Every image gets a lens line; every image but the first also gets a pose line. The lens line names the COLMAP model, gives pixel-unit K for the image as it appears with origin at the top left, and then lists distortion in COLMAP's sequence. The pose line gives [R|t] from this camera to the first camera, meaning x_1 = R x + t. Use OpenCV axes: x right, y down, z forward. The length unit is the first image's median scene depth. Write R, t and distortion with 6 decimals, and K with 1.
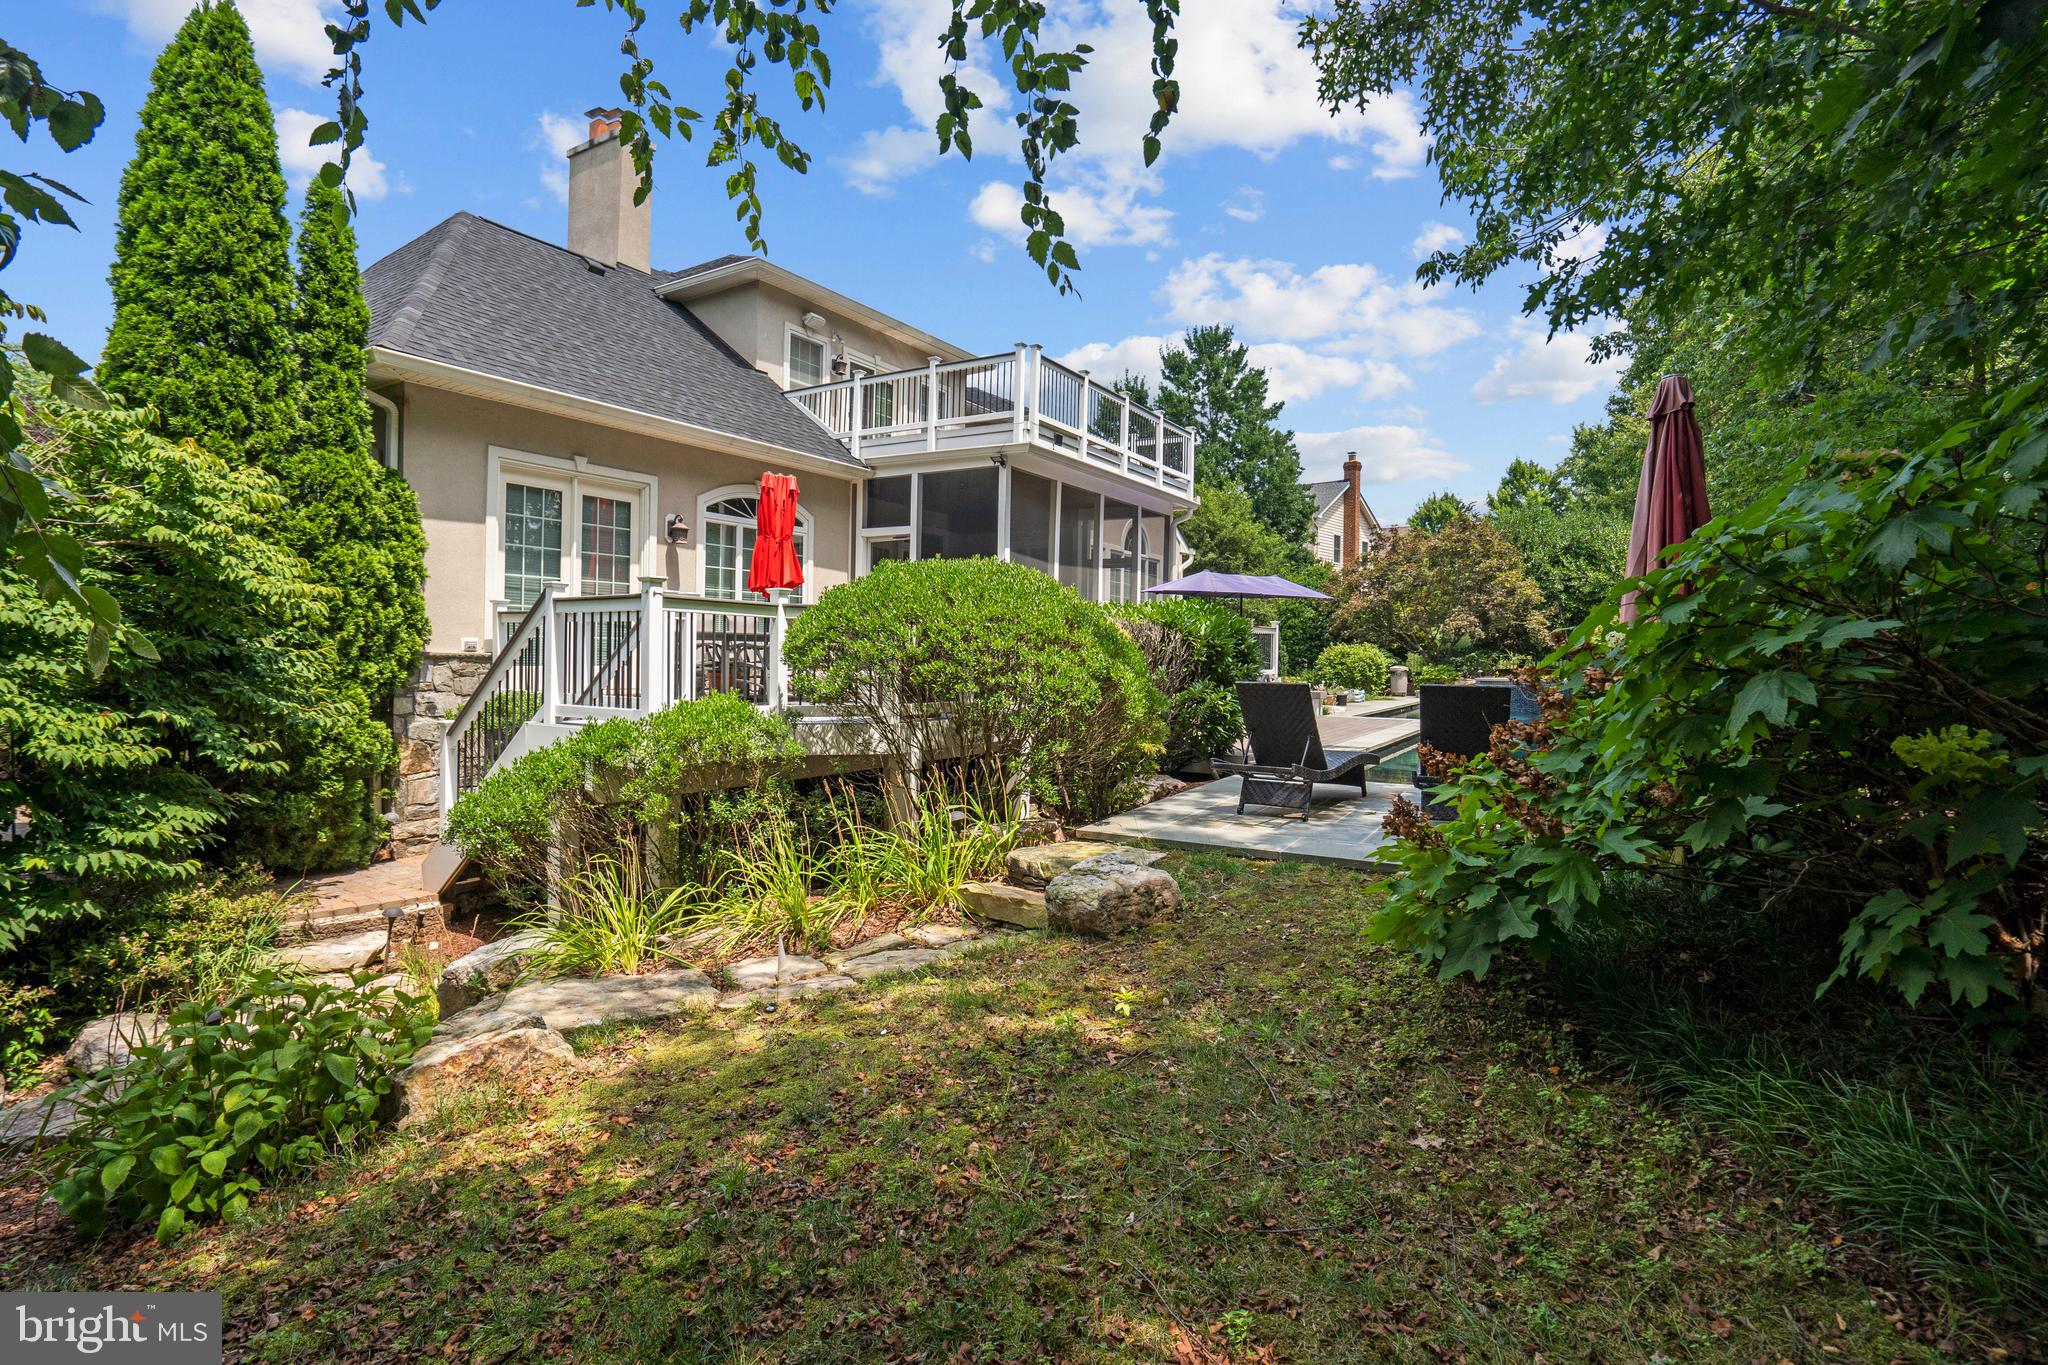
lens RADIAL K [[962.3, 0, 1016.6], [0, 962.3, 644.6], [0, 0, 1]] dist [-0.047942, 0.013015]
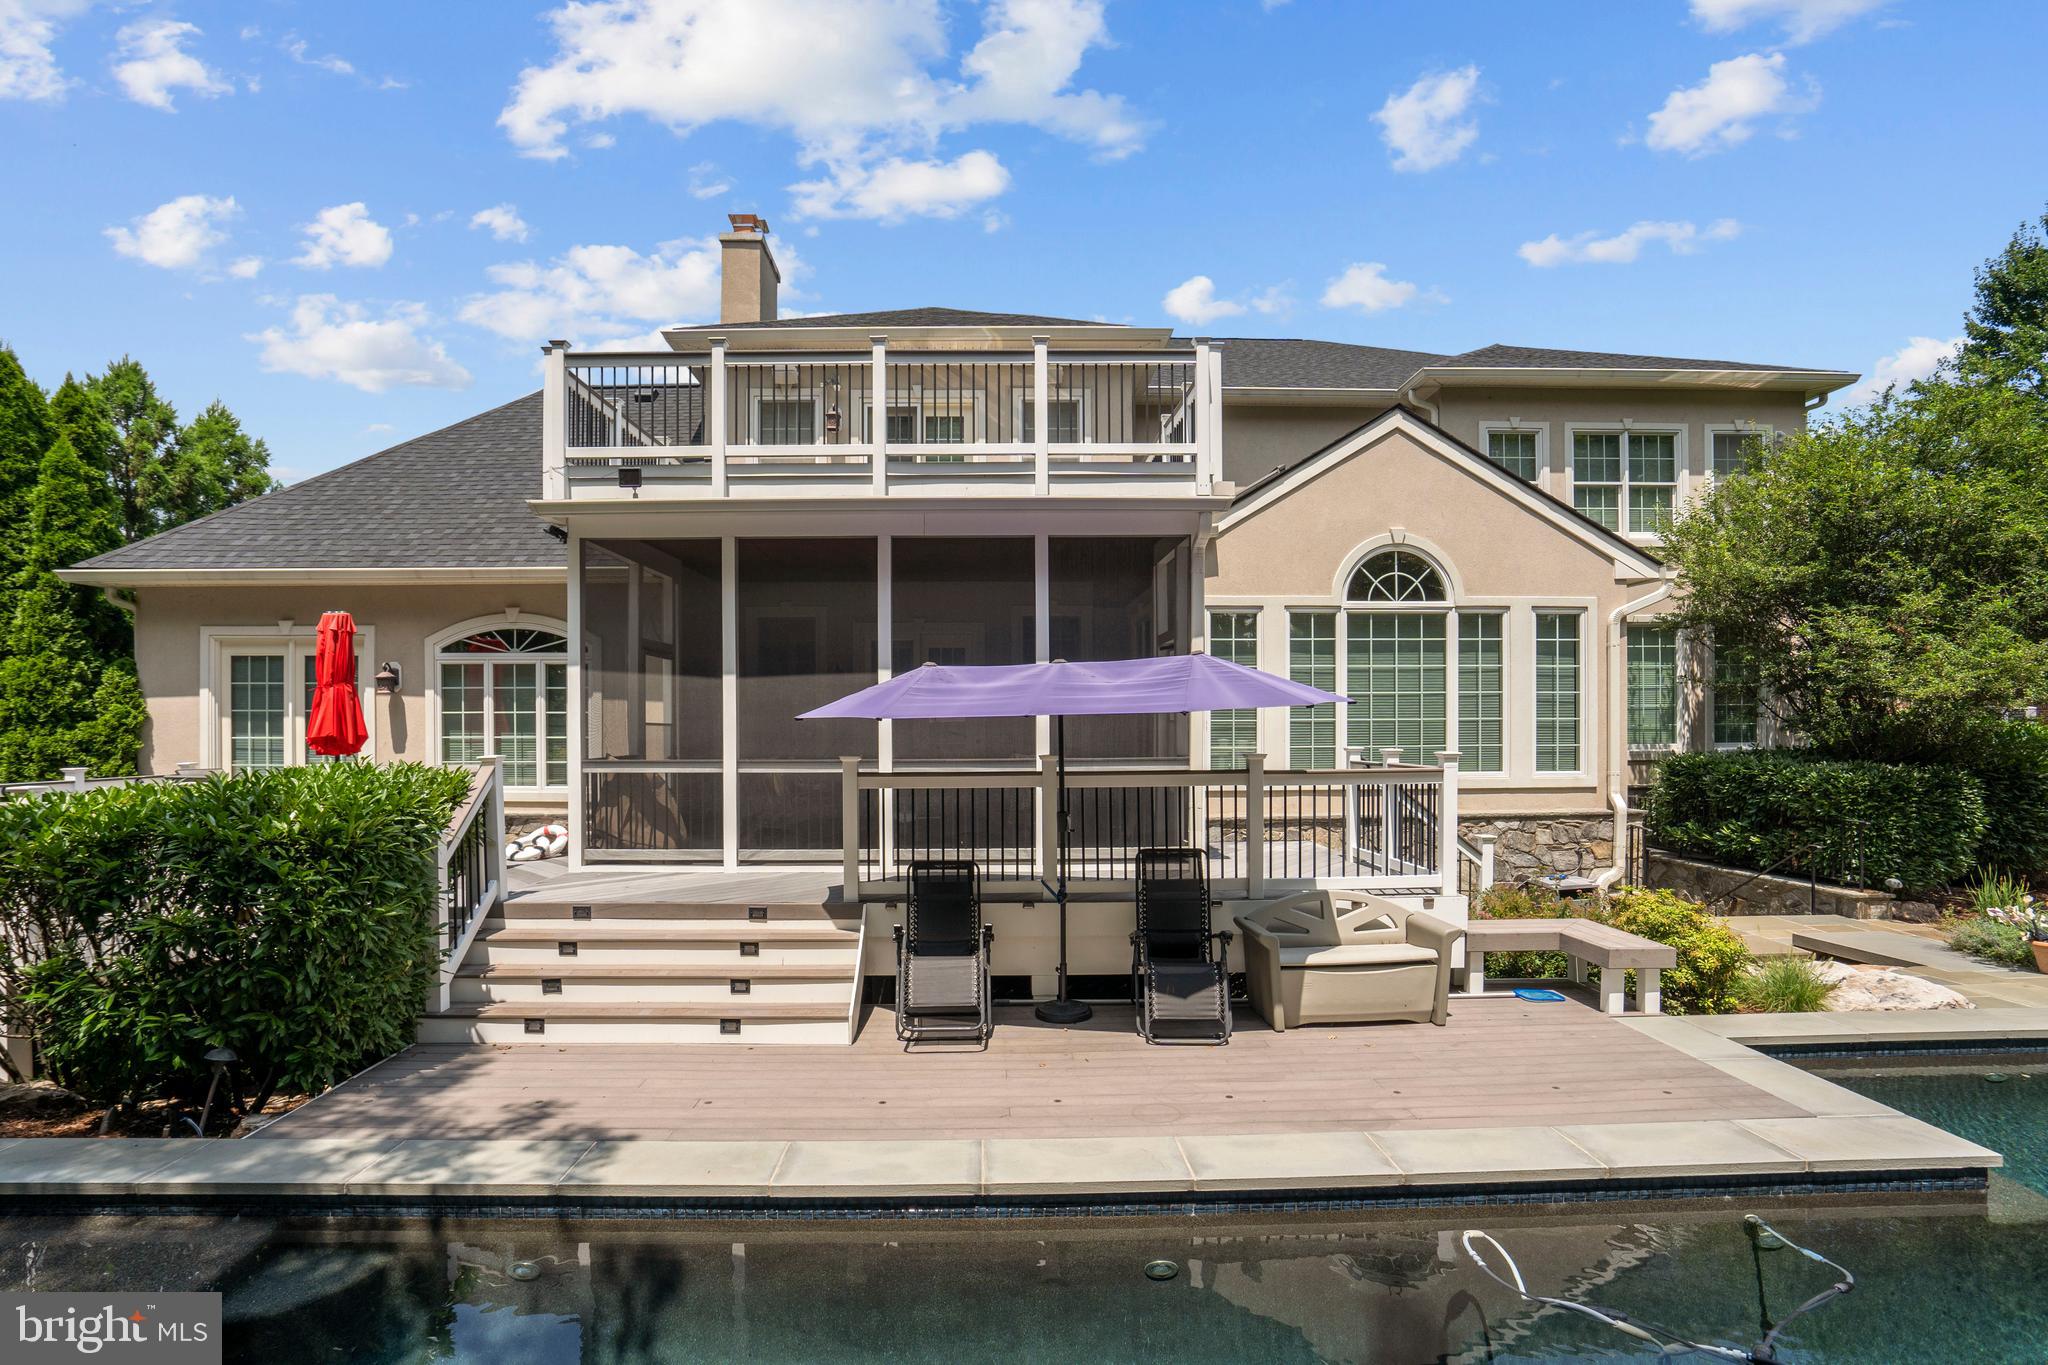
lens RADIAL K [[962.3, 0, 996.7], [0, 962.3, 758.3], [0, 0, 1]] dist [-0.047942, 0.013015]
pose [[0.541546, 0.014851, -0.840540, 0.314679], [0.018575, 0.999388, 0.029625, -0.022499], [0.840466, -0.031656, 0.540939, 0.399746]]
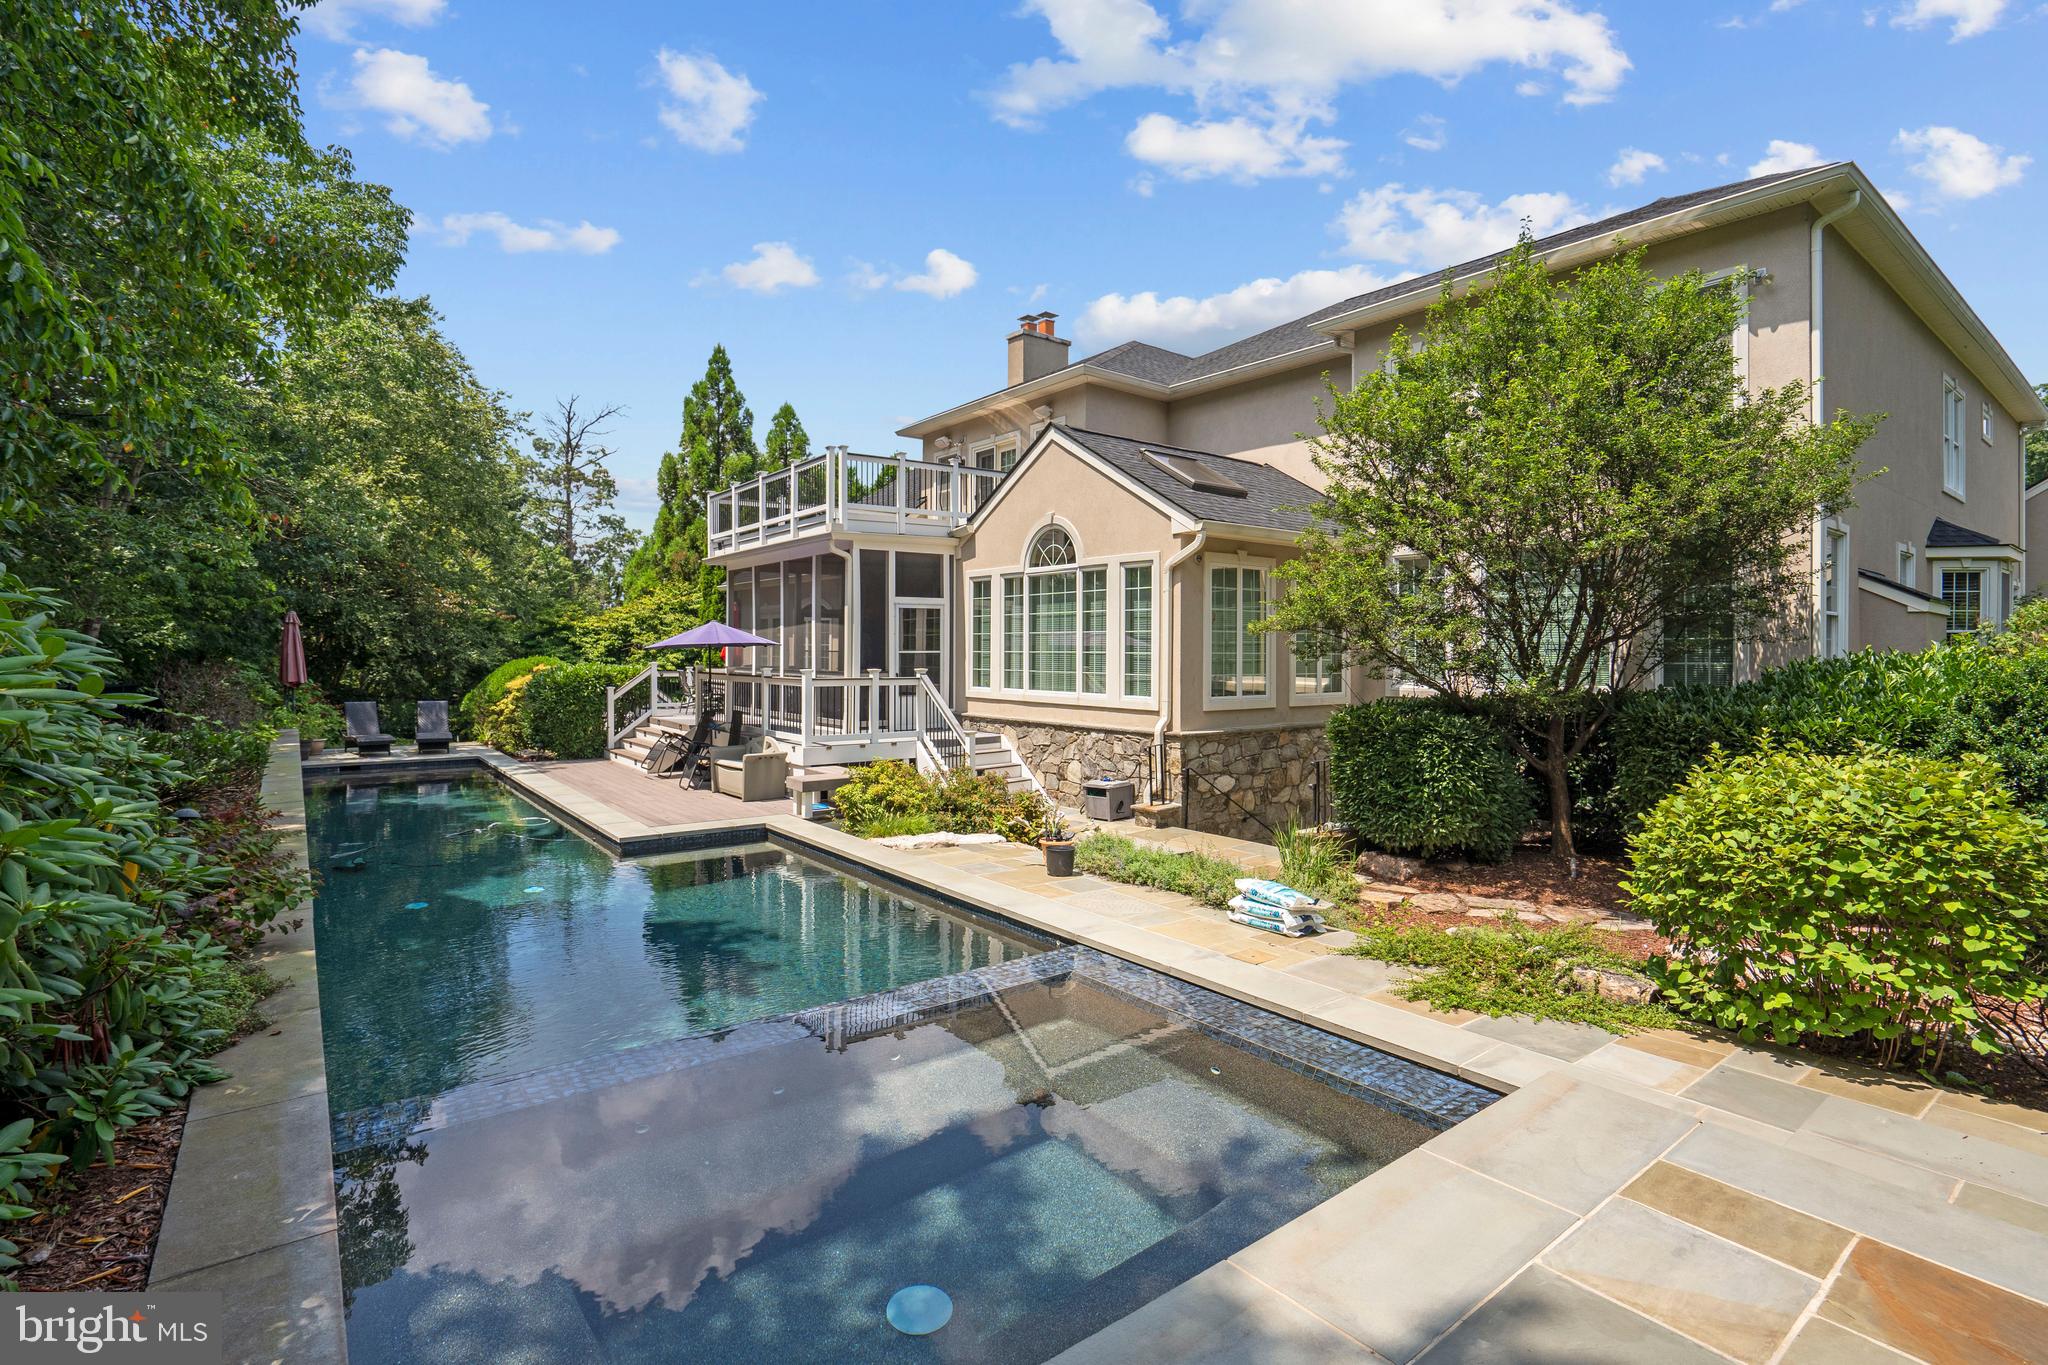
lens RADIAL K [[962.3, 0, 1018.5], [0, 962.3, 676.7], [0, 0, 1]] dist [-0.047942, 0.013015]
pose [[-0.350773, 0.010777, -0.936398, 0.573609], [-0.002789, 0.999917, 0.012553, -0.017108], [0.936456, 0.007015, -0.350714, 0.900180]]
